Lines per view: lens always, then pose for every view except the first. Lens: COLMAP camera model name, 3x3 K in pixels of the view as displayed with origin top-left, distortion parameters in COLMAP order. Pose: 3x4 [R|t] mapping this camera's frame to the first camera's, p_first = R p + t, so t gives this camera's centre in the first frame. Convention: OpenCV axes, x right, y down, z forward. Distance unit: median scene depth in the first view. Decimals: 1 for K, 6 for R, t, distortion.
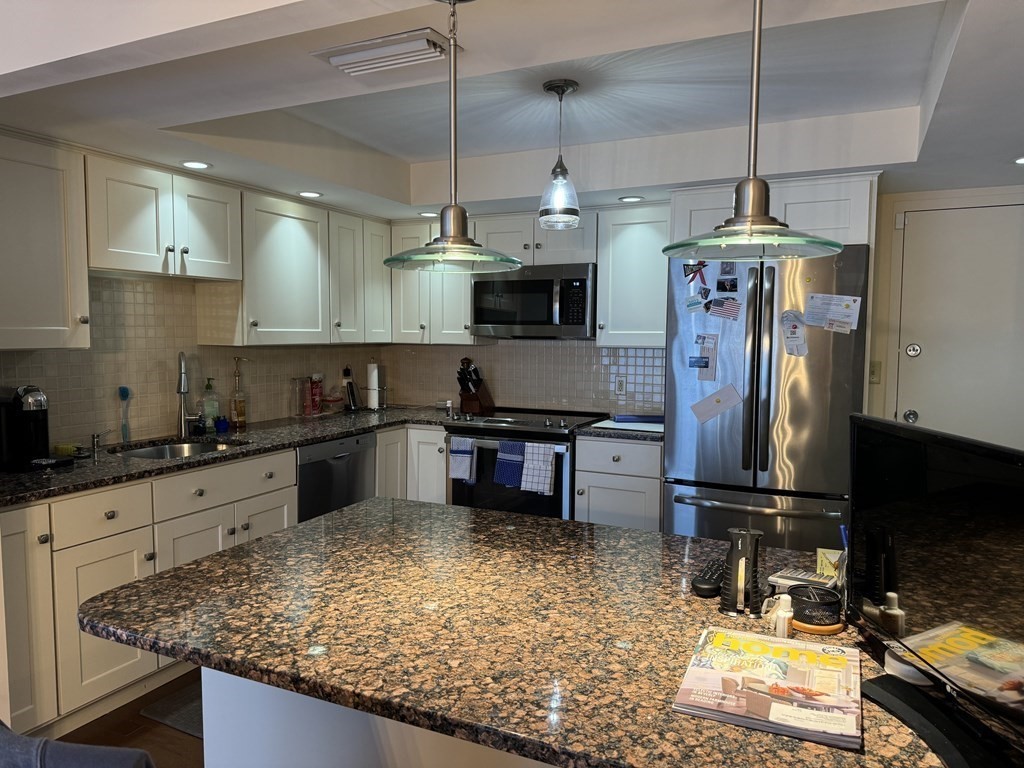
lens RADIAL K [[715.5, 0, 512.0], [0, 715.5, 384.0], [0, 0, 1]] dist [0.136923, -0.238507]
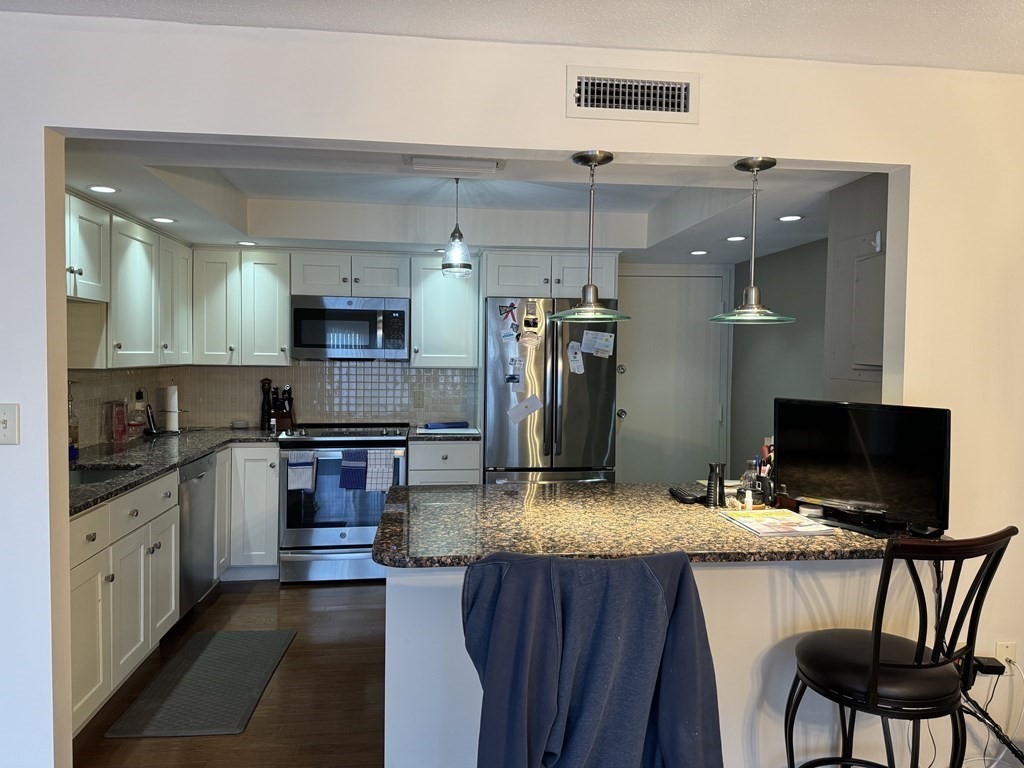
lens RADIAL K [[730.7, 0, 512.0], [0, 730.7, 384.0], [0, 0, 1]] dist [0.057942, -0.070162]
pose [[0.843655, -0.018148, 0.536579, -0.419885], [0.032746, 0.999307, -0.017689, 0.003145], [-0.535886, 0.032494, 0.843665, -0.128806]]
